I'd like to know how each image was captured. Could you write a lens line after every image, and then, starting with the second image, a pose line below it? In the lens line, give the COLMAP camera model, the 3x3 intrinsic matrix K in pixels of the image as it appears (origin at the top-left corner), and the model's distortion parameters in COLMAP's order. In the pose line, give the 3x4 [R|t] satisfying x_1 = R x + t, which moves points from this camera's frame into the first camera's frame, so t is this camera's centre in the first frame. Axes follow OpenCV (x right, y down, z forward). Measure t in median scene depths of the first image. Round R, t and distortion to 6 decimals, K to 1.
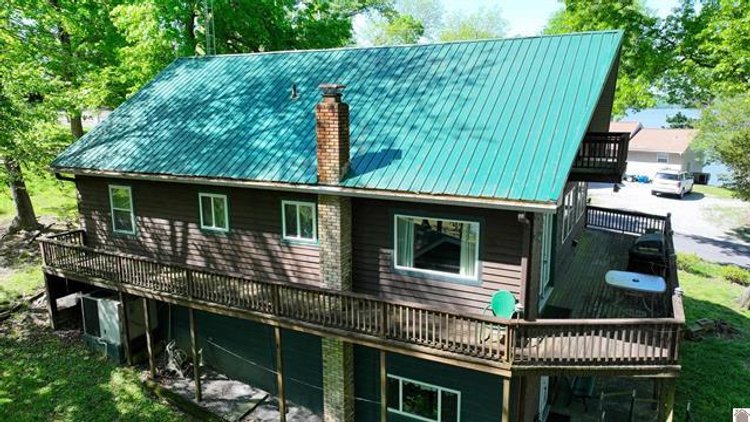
lens RADIAL K [[533.0, 0, 375.0], [0, 533.0, 211.0], [0, 0, 1]] dist [-0.005954, 0.029009]
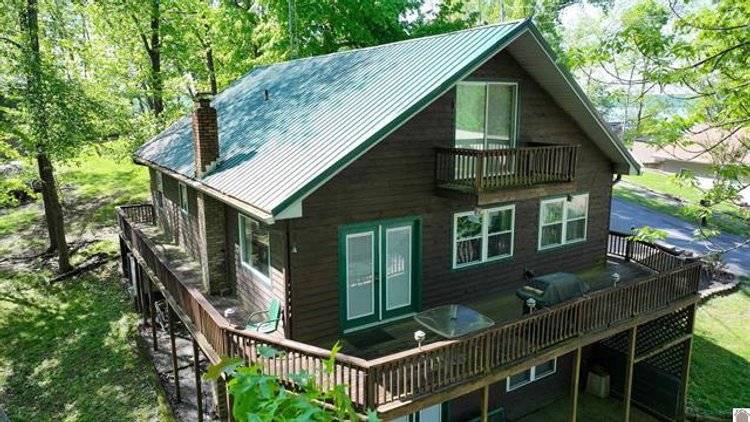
lens RADIAL K [[533.0, 0, 375.0], [0, 533.0, 211.0], [0, 0, 1]] dist [-0.005954, 0.029009]
pose [[0.862926, 0.098234, -0.495690, 0.669971], [-0.098485, 0.994807, 0.025698, -0.041957], [0.495640, 0.026642, 0.868119, 0.178961]]
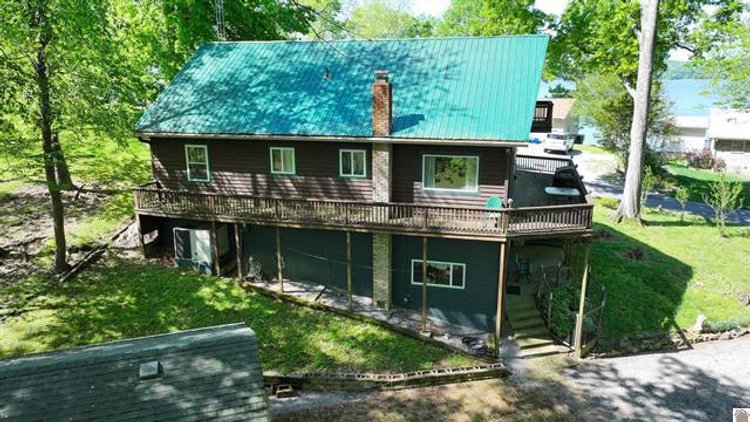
lens RADIAL K [[537.6, 0, 375.0], [0, 537.6, 211.0], [0, 0, 1]] dist [-0.000958, -0.001579]
pose [[0.979330, -0.048476, 0.196372, -0.342041], [0.038342, 0.997745, 0.055084, 0.064337], [-0.198599, -0.046416, 0.978981, -0.433824]]
